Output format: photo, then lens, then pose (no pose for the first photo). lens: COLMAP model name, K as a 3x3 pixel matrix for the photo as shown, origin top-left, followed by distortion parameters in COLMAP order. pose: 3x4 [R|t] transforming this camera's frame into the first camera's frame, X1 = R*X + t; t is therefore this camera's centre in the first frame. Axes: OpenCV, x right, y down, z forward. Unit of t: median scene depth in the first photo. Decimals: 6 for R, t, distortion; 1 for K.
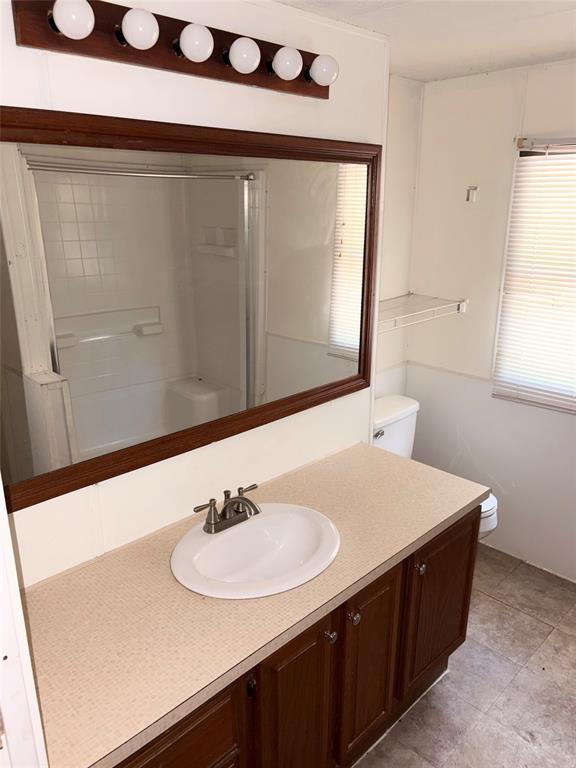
lens RADIAL K [[590.7, 0, 294.1], [0, 590.7, 383.4], [0, 0, 1]] dist [0.037304, -0.032528]
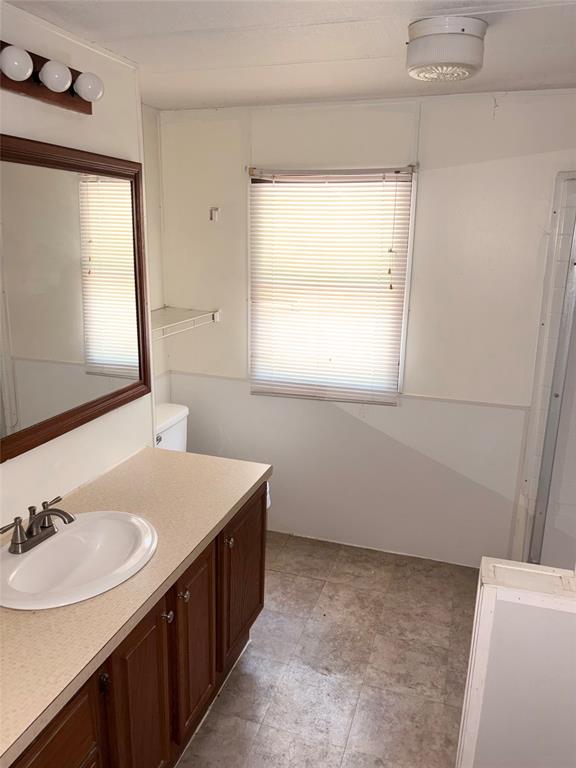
lens RADIAL K [[590.7, 0, 286.4], [0, 590.7, 389.7], [0, 0, 1]] dist [0.037304, -0.032528]
pose [[0.894137, -0.100391, 0.436395, -0.113890], [0.116157, 0.993185, -0.009519, 0.039342], [-0.432466, 0.059202, 0.899705, -0.045382]]
